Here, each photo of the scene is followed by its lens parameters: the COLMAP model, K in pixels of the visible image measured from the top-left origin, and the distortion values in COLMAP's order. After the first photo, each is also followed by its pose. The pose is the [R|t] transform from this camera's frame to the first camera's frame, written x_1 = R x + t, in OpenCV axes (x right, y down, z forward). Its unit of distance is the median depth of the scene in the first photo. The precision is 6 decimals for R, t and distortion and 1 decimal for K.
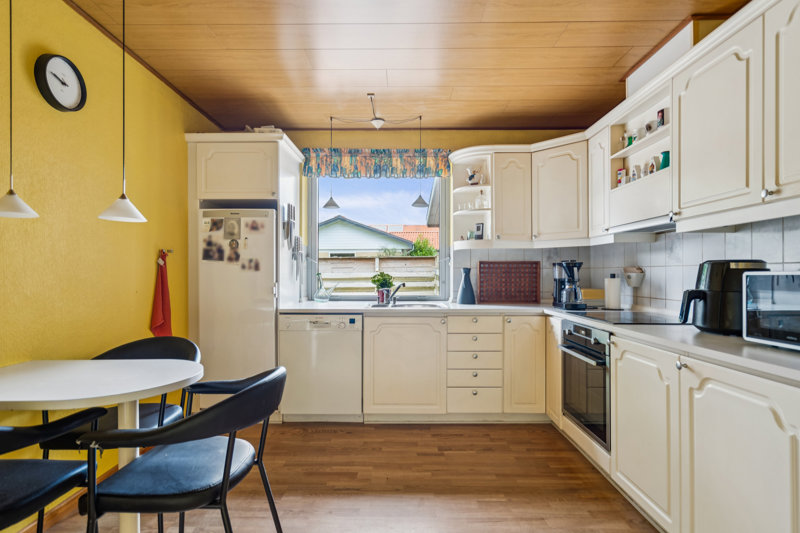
lens RADIAL K [[403.0, 0, 398.0], [0, 403.0, 268.8], [0, 0, 1]] dist [0.001815, 0.000160]
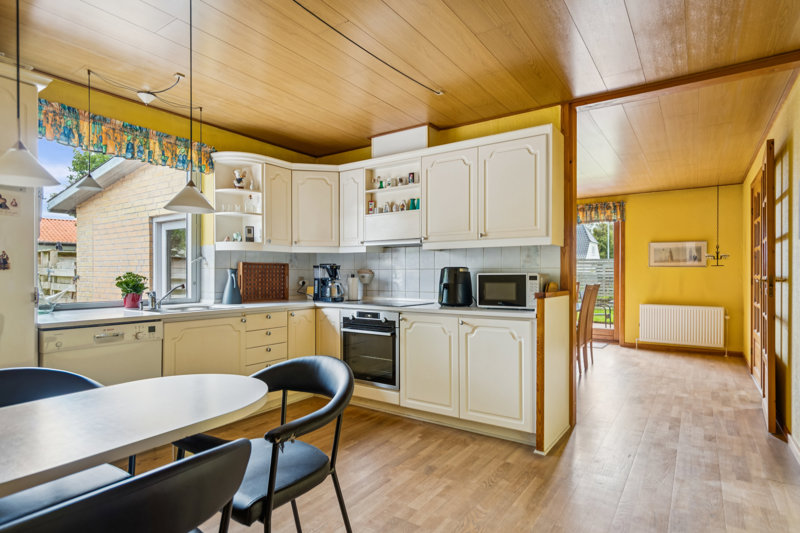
lens RADIAL K [[419.2, 0, 403.3], [0, 419.2, 270.0], [0, 0, 1]] dist [0.000368, 0.001133]
pose [[0.565366, 0.009798, 0.824782, -0.492421], [-0.010490, 0.999934, -0.004687, 0.001978], [-0.824773, -0.006002, 0.565432, 0.051658]]
